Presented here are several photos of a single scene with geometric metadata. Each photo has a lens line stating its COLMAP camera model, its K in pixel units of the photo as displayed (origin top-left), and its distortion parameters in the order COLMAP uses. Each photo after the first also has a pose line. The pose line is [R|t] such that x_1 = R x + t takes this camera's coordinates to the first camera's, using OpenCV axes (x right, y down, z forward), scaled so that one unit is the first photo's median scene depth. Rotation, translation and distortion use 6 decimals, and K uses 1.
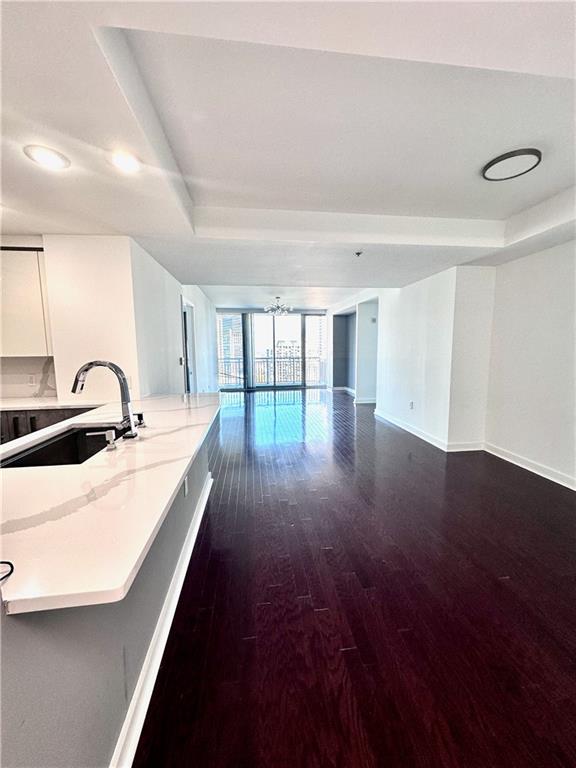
lens RADIAL K [[310.6, 0, 290.4], [0, 310.6, 383.0], [0, 0, 1]] dist [-0.003545, -0.000227]
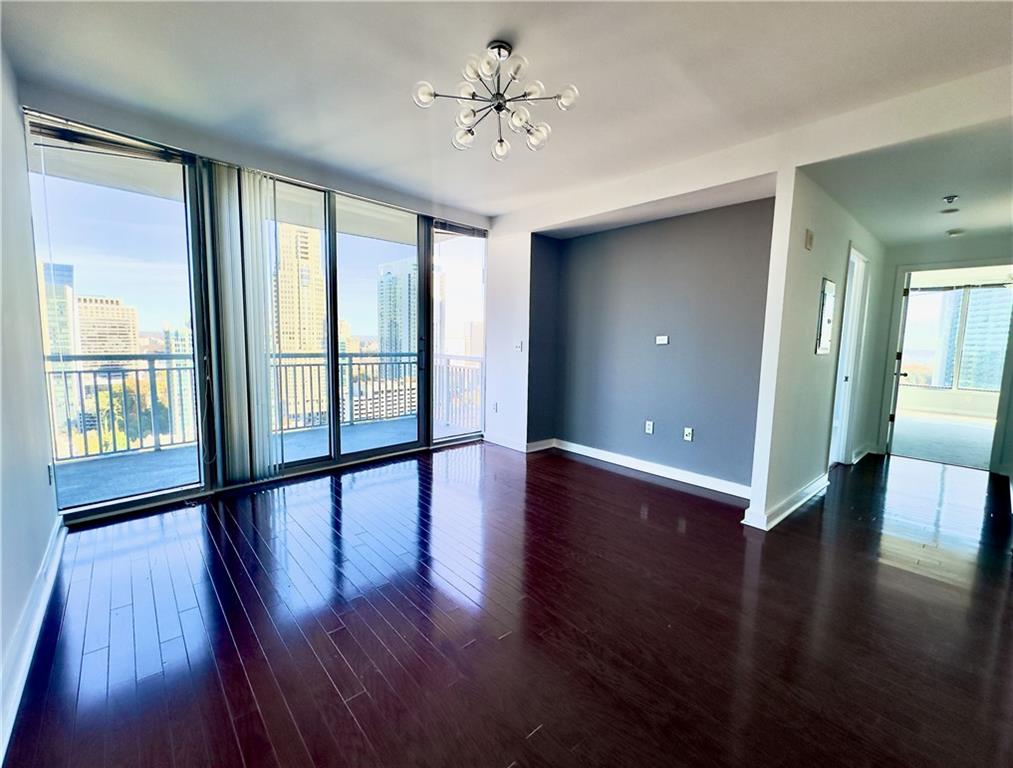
lens RADIAL K [[433.8, 0, 514.2], [0, 433.8, 384.6], [0, 0, 1]] dist [0.005320, 0.000312]
pose [[0.818224, -0.034544, 0.573861, -0.323057], [0.034600, 0.999343, 0.010822, -0.125604], [-0.573857, 0.011000, 0.818881, 1.316721]]
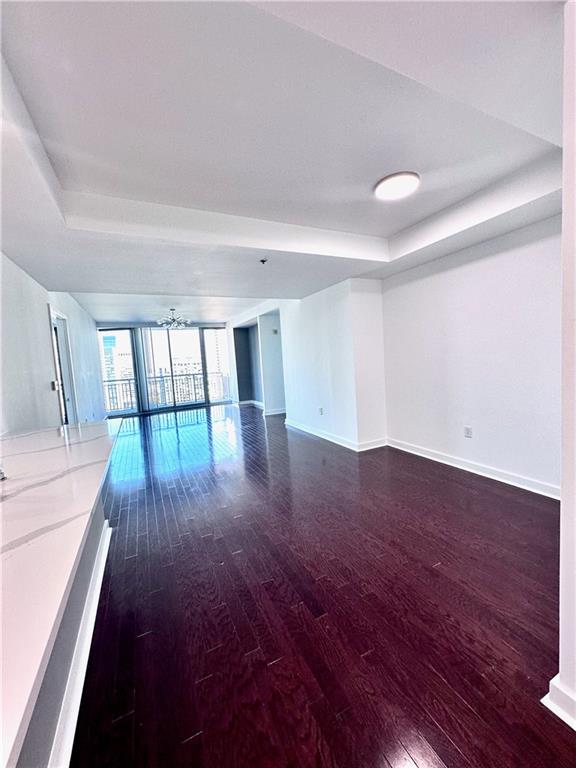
lens RADIAL K [[310.6, 0, 291.8], [0, 310.6, 383.4], [0, 0, 1]] dist [-0.003545, -0.000227]
pose [[0.944840, -0.074834, 0.318868, -0.026342], [0.089258, 0.995531, -0.030842, 0.002484], [-0.315135, 0.057602, 0.947297, 0.053167]]
